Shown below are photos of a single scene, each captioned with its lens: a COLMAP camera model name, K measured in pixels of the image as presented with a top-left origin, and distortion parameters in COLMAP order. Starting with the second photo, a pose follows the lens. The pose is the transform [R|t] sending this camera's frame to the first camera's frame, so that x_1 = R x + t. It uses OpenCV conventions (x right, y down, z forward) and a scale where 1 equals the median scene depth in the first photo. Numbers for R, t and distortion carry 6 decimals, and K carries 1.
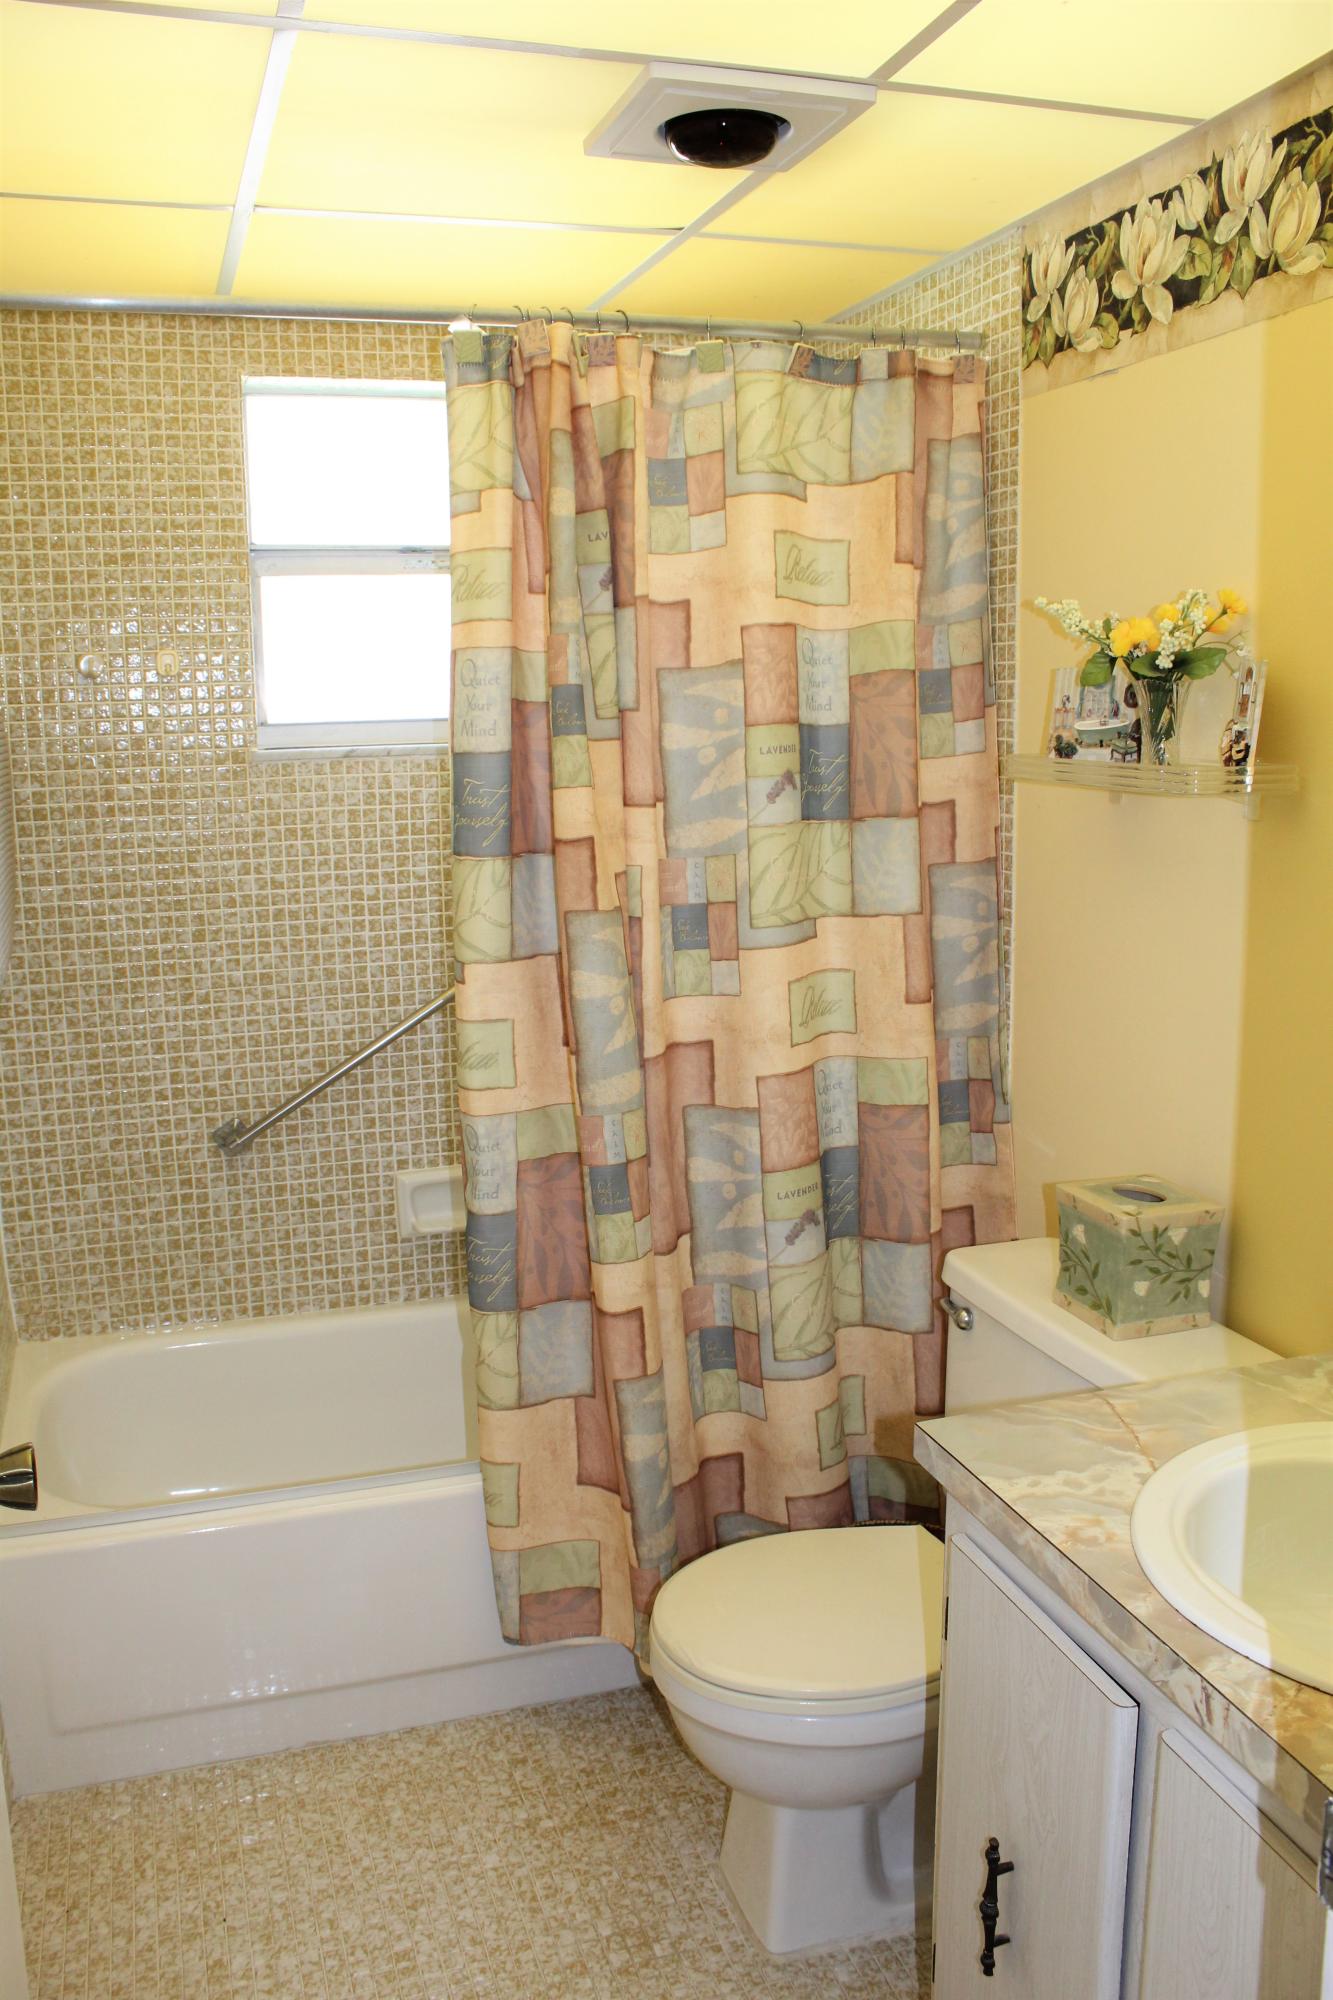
lens RADIAL K [[1673.2, 0, 654.2], [0, 1673.2, 1011.0], [0, 0, 1]] dist [-0.160688, 0.151713]
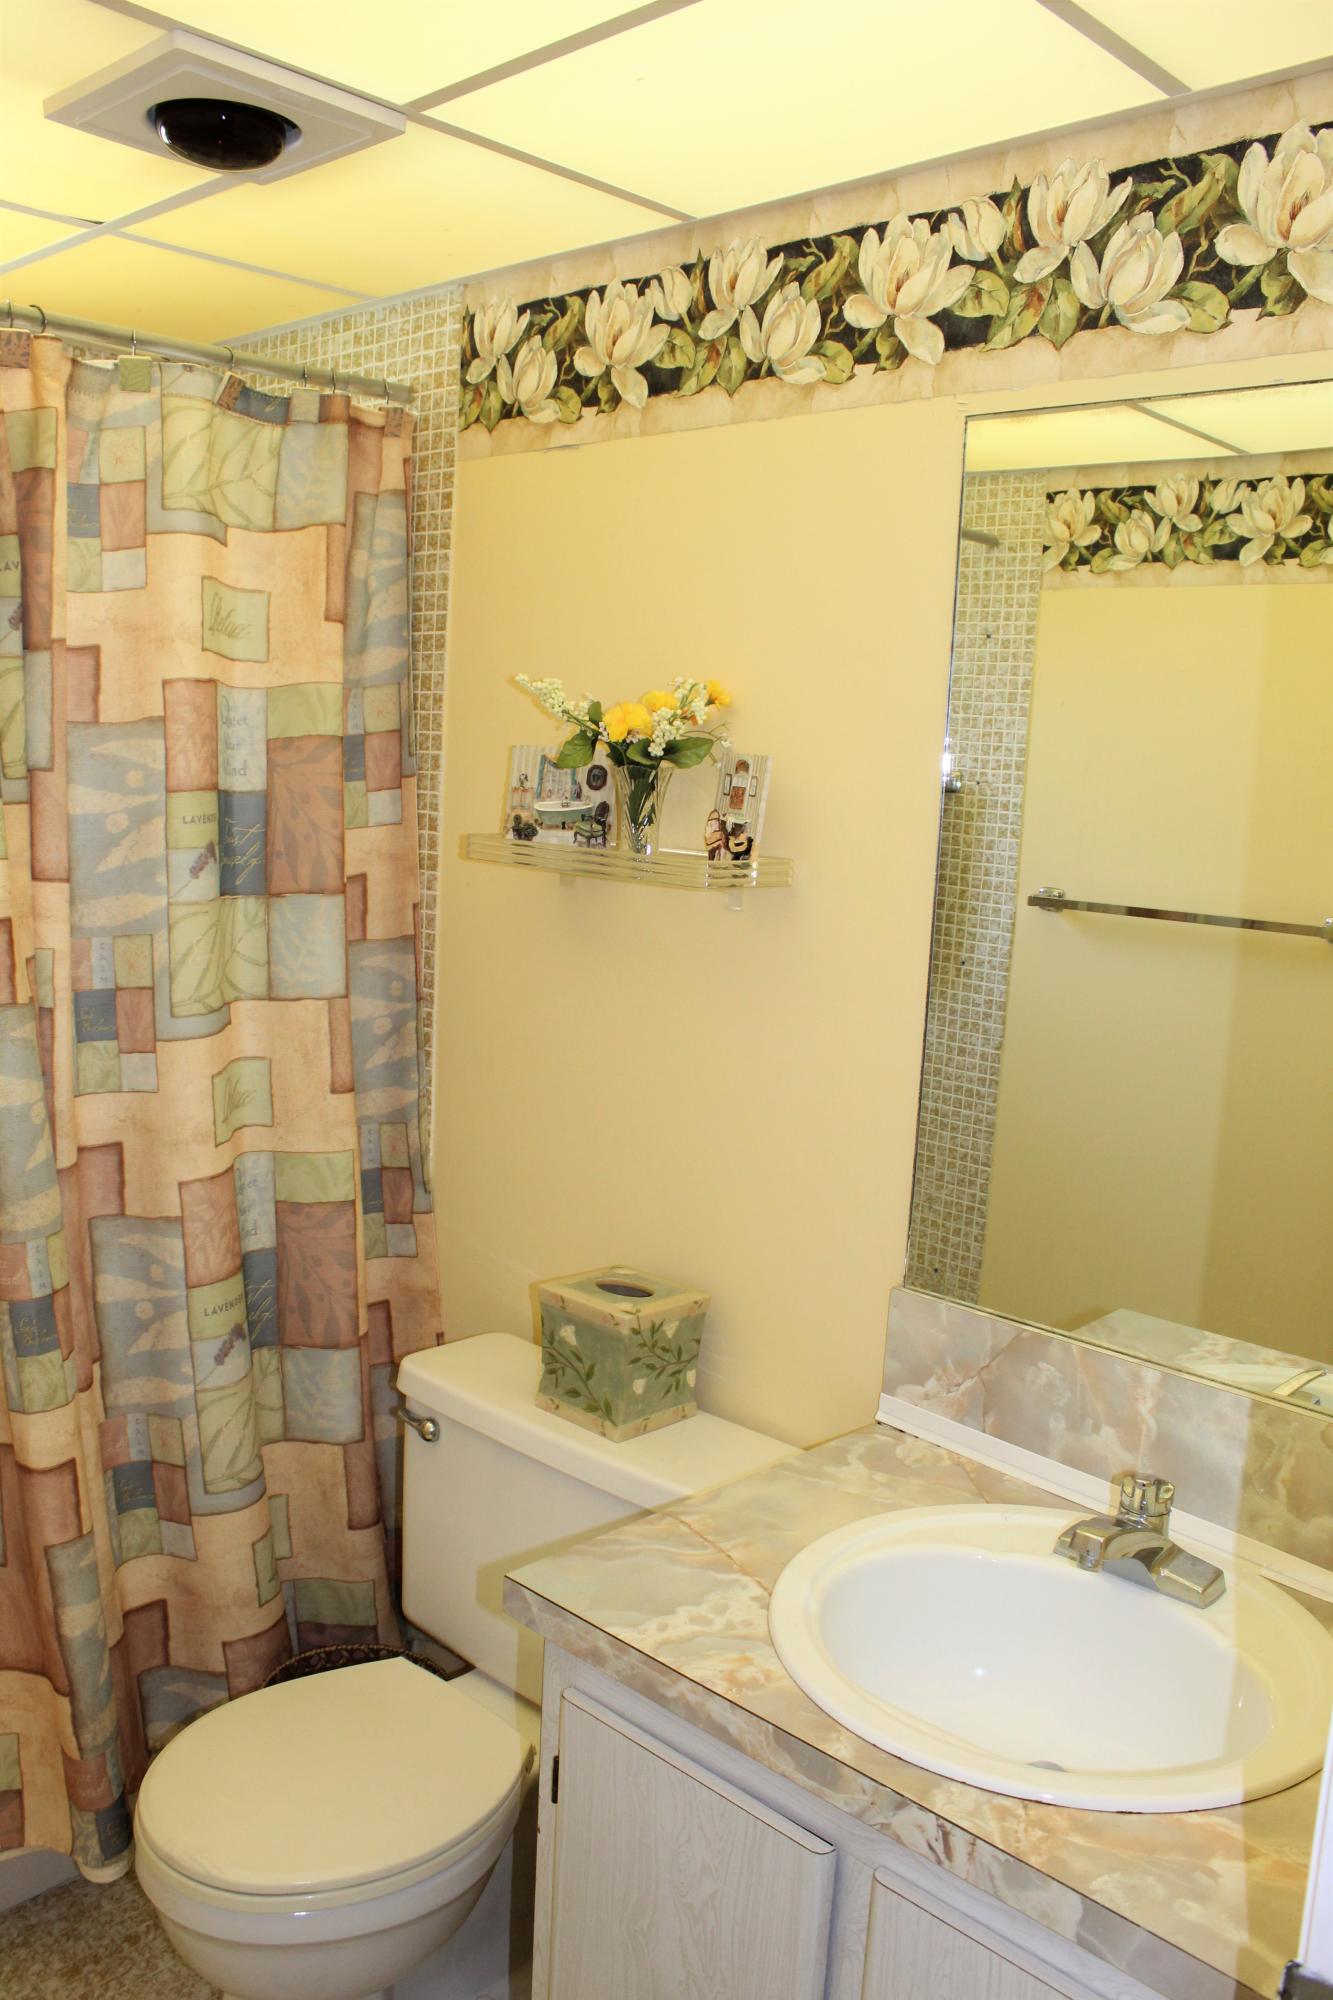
lens RADIAL K [[1673.2, 0, 654.2], [0, 1673.2, 1011.0], [0, 0, 1]] dist [-0.160688, 0.151713]
pose [[0.881213, -0.015429, 0.472467, -0.134400], [0.025693, 0.999553, -0.015280, -0.033189], [-0.472020, 0.025604, 0.881216, 0.099458]]
